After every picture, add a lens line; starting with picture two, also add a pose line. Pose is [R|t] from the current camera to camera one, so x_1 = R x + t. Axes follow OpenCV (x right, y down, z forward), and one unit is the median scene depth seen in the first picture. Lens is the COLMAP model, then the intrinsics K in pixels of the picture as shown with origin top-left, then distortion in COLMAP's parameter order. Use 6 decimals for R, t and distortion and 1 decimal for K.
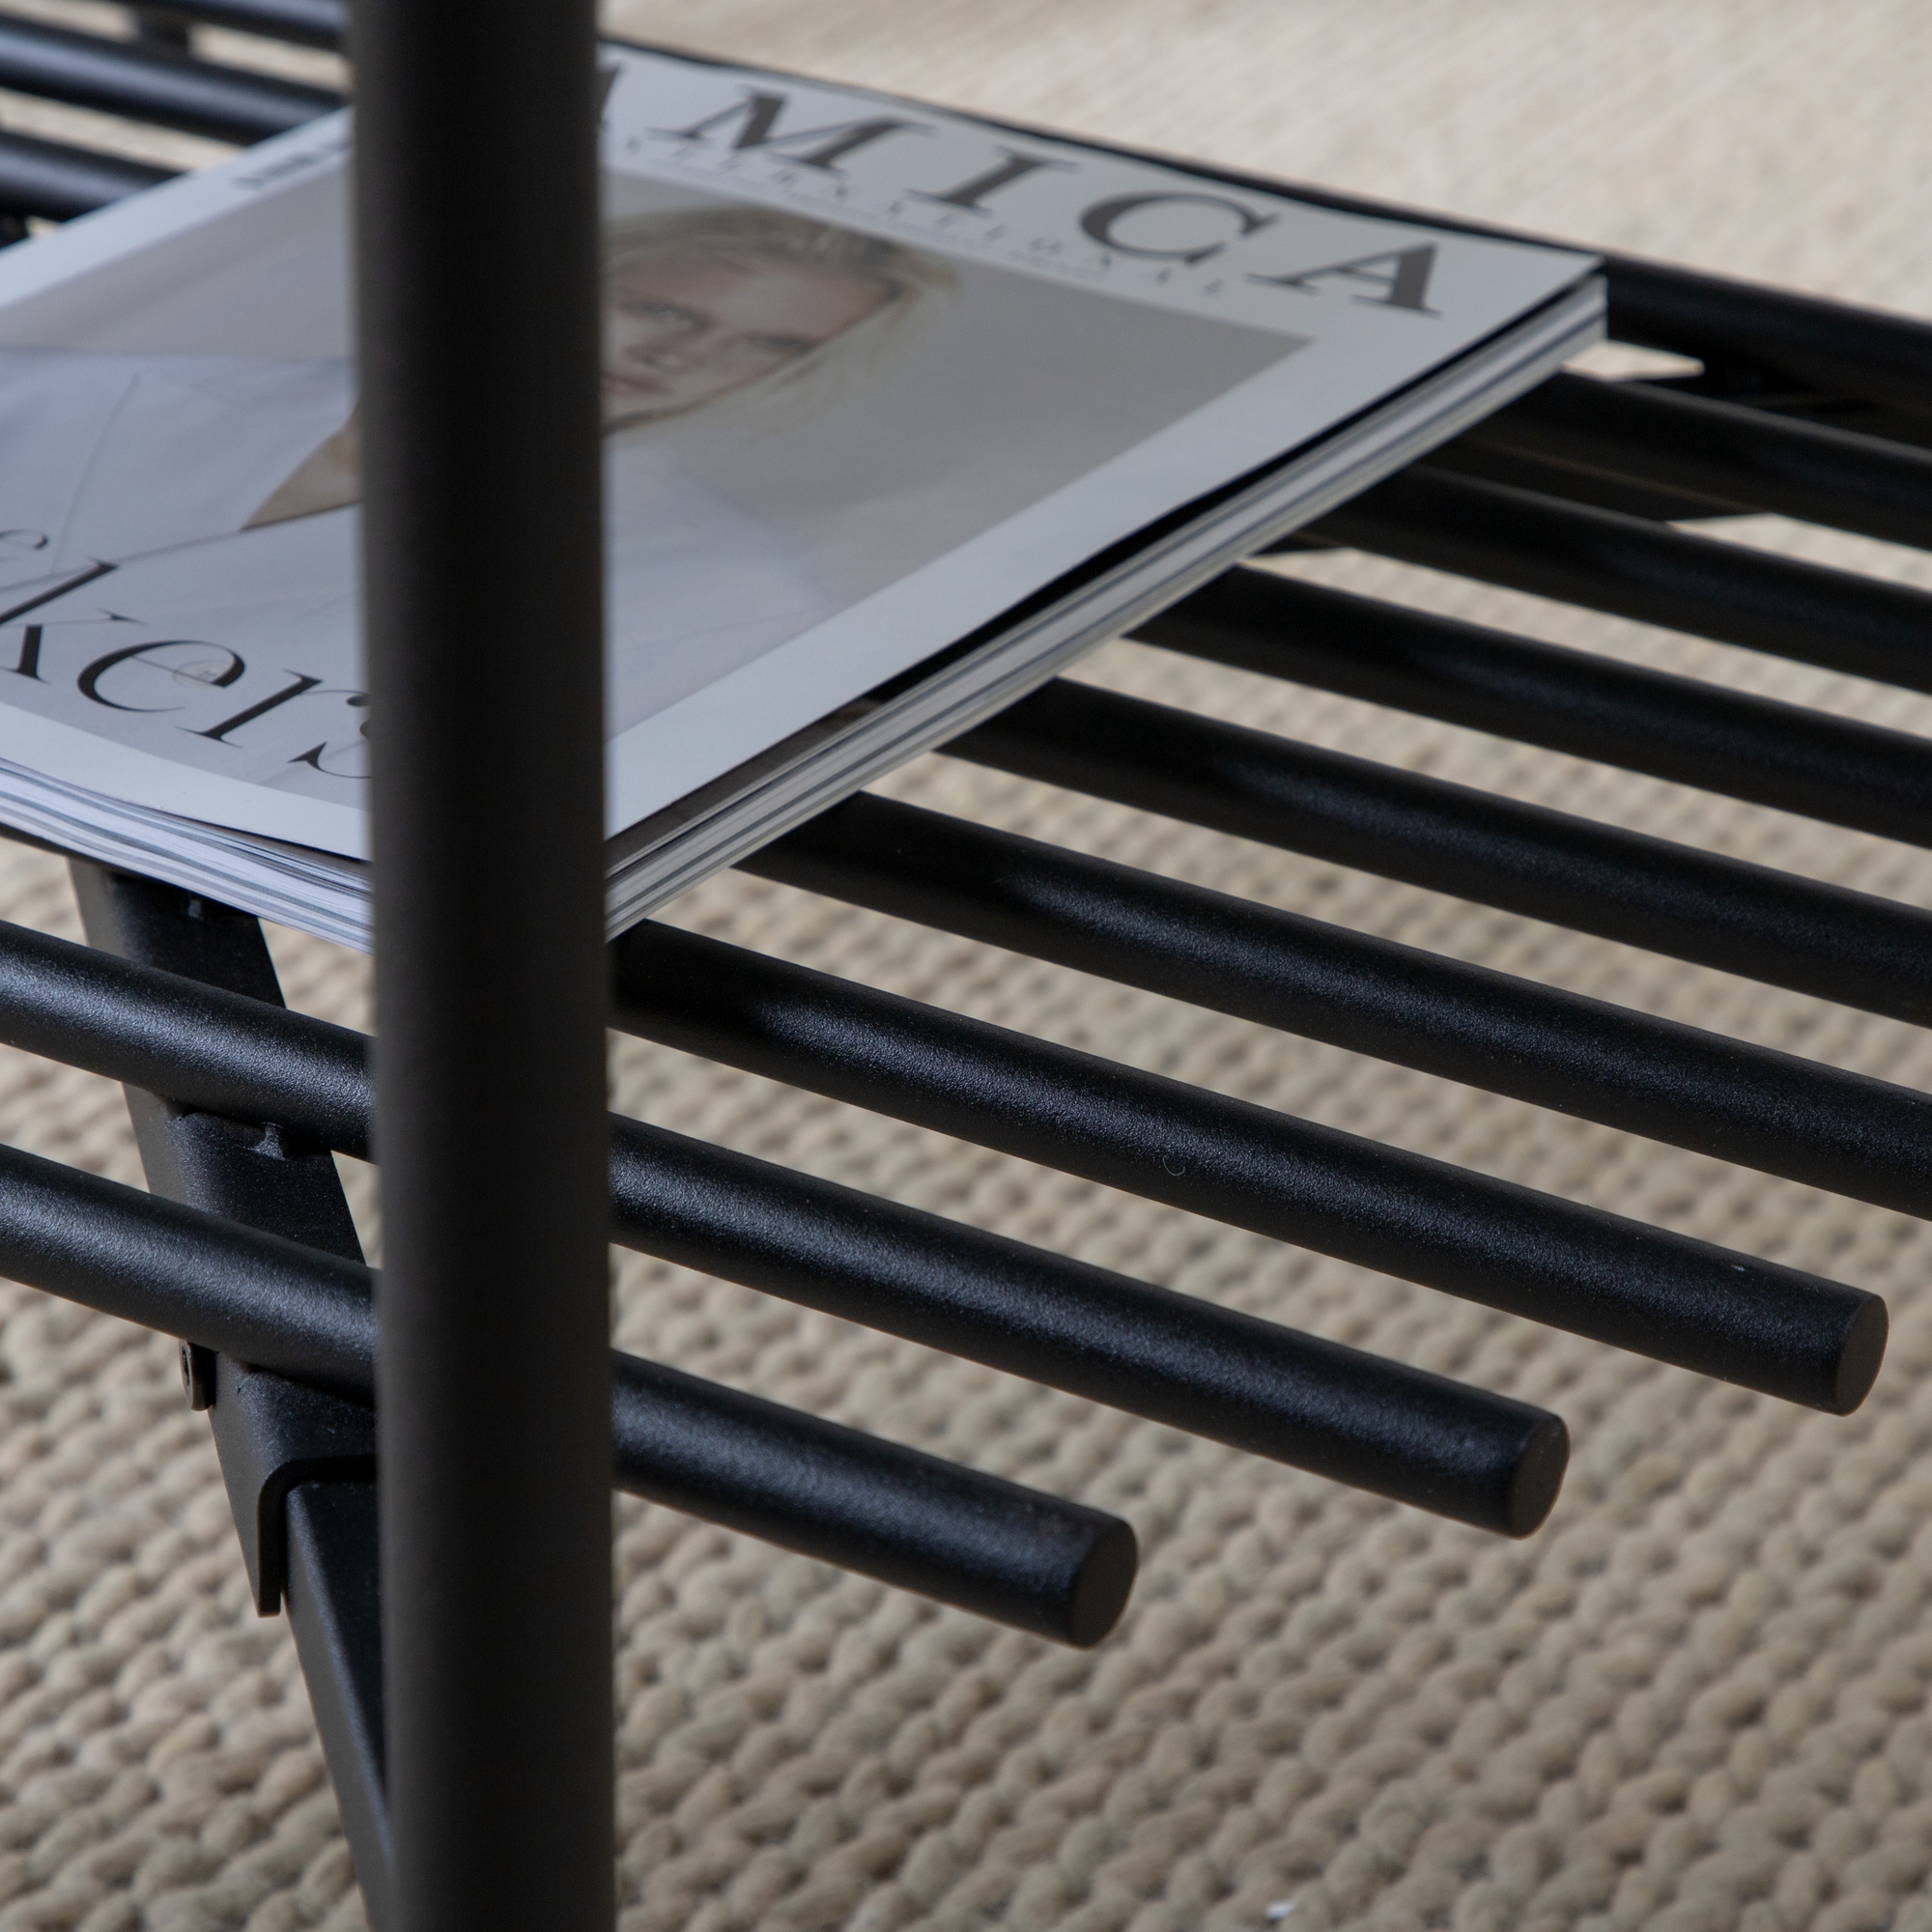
lens RADIAL K [[6383.9, 0, 958.9], [0, 6383.9, 958.8], [0, 0, 1]] dist [0.053440, 0.000000]
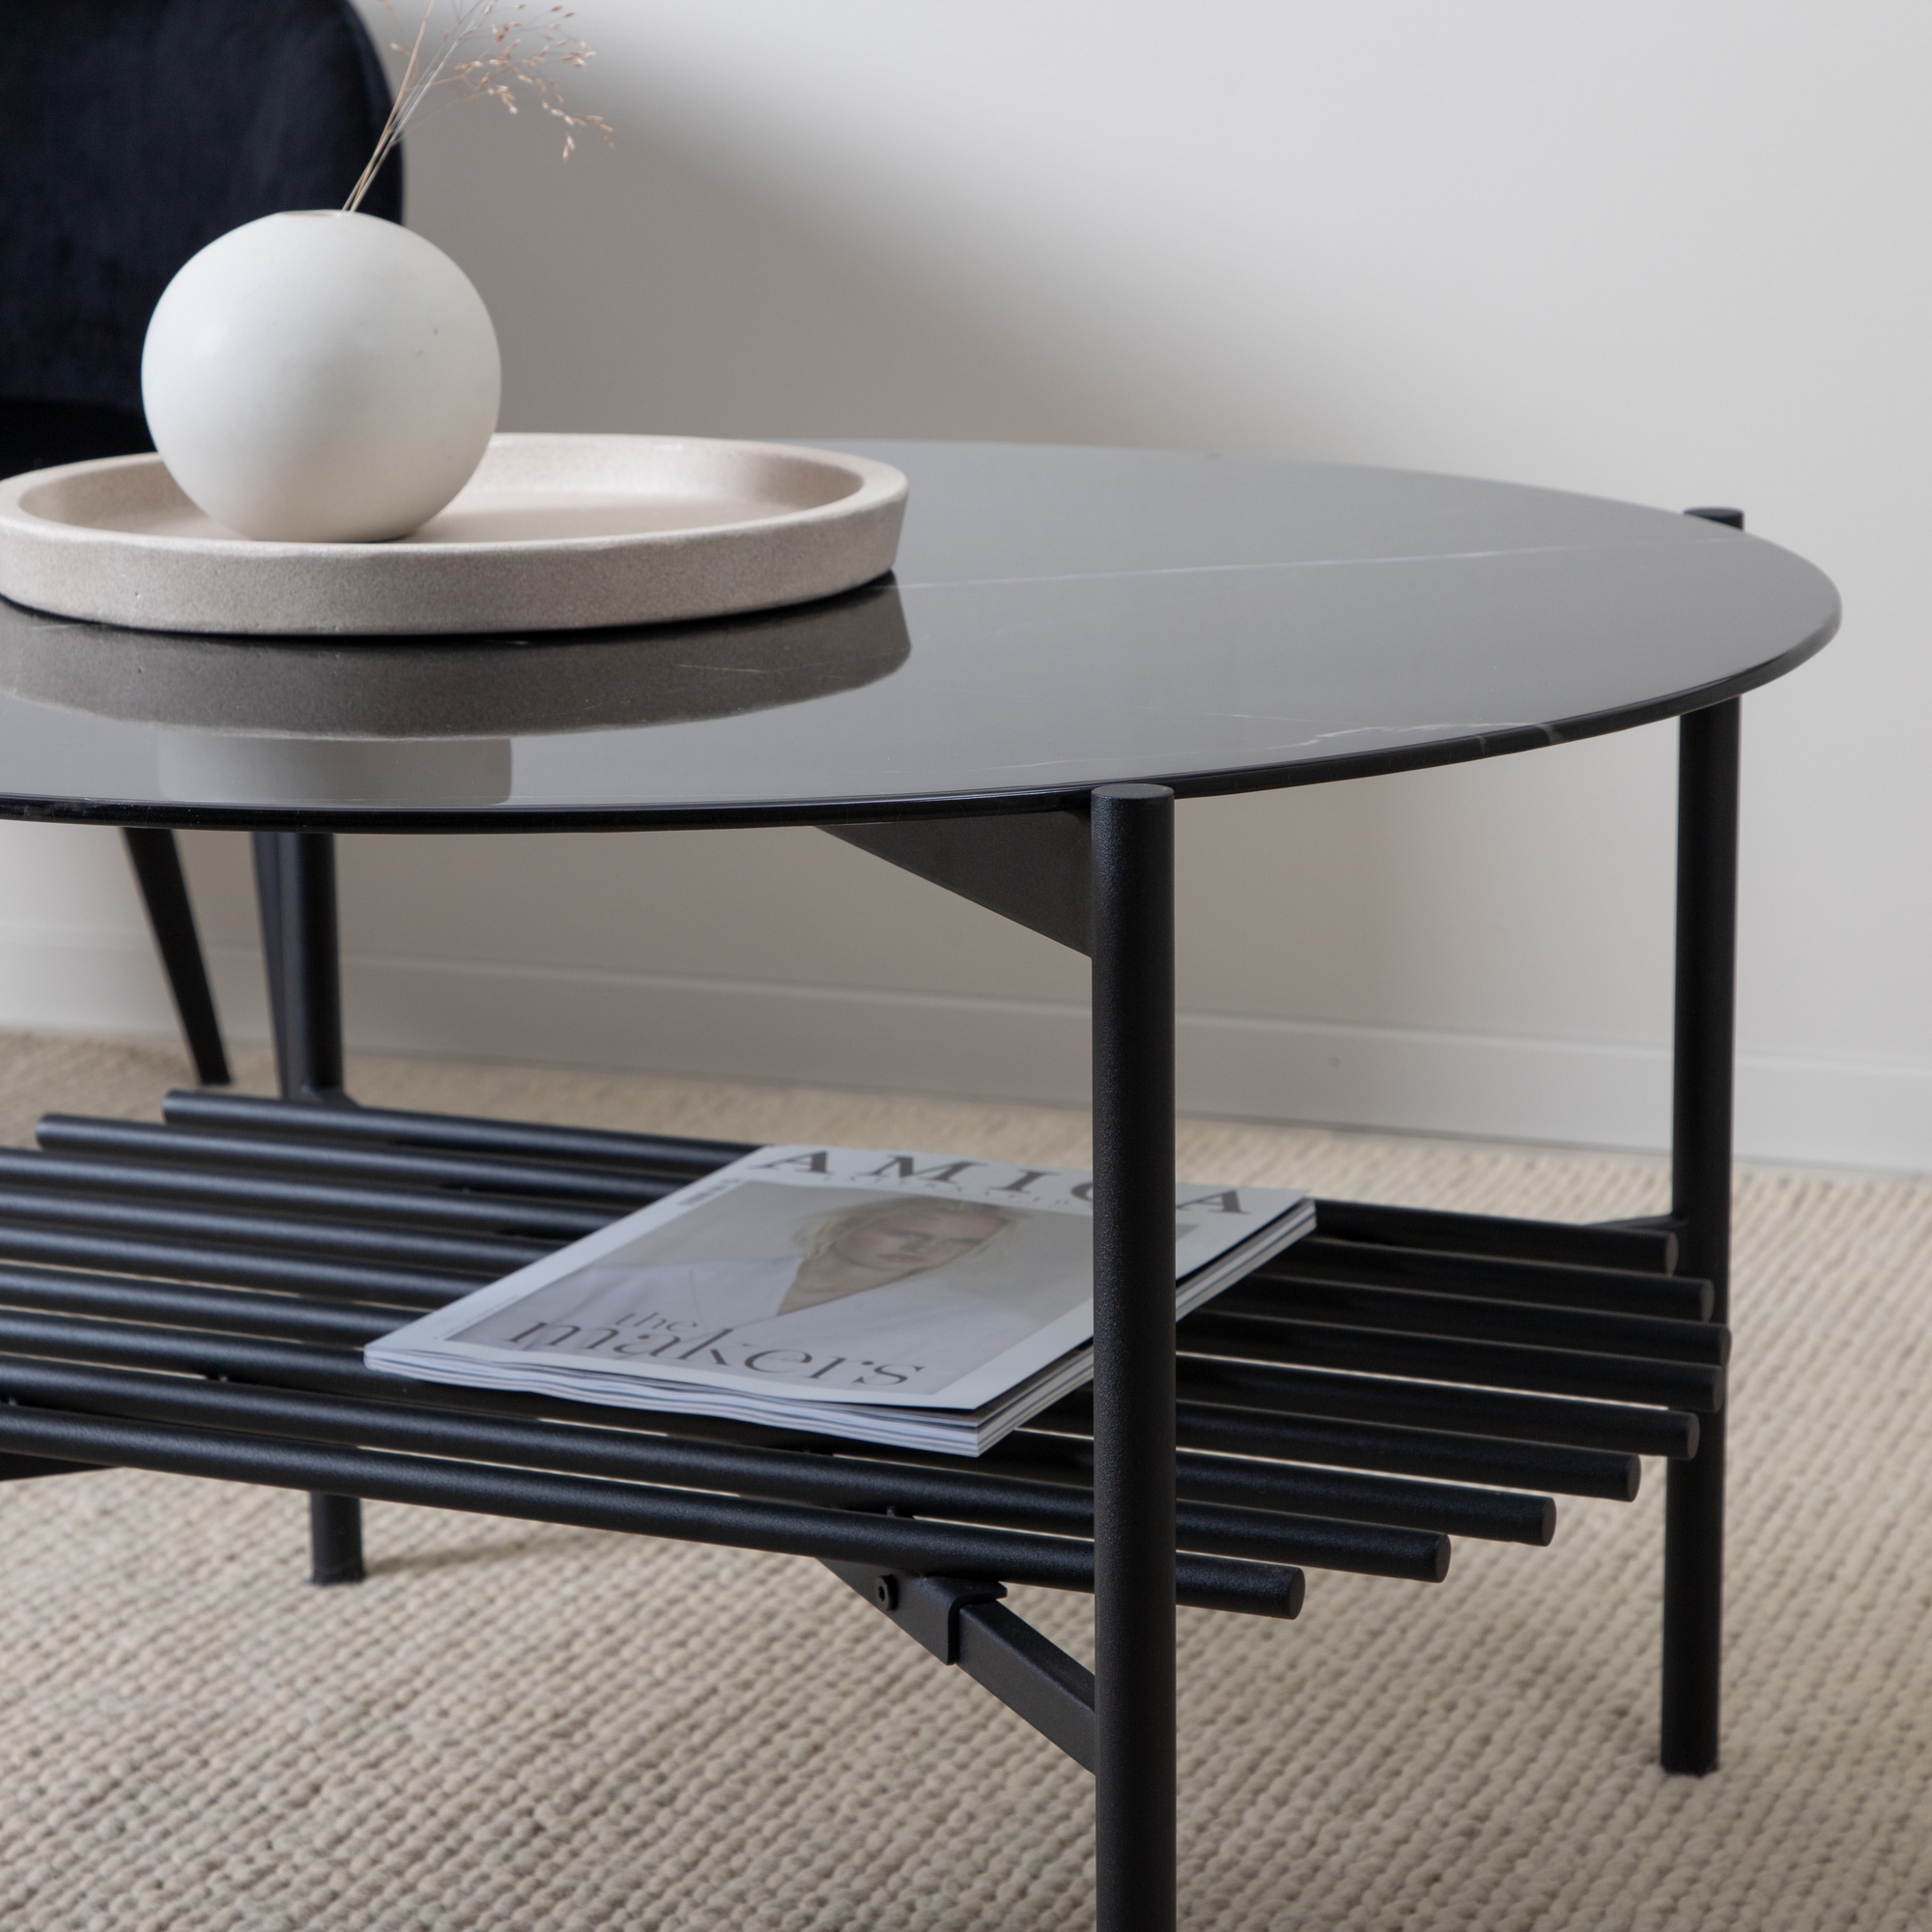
lens RADIAL K [[5502.5, 0, 950.1], [0, 5502.5, 969.8], [0, 0, 1]] dist [0.046265, 0.000000]
pose [[0.987482, -0.057582, 0.146844, -0.286223], [0.090944, 0.968506, -0.231788, 0.237163], [-0.128873, 0.242241, 0.961619, -0.805192]]
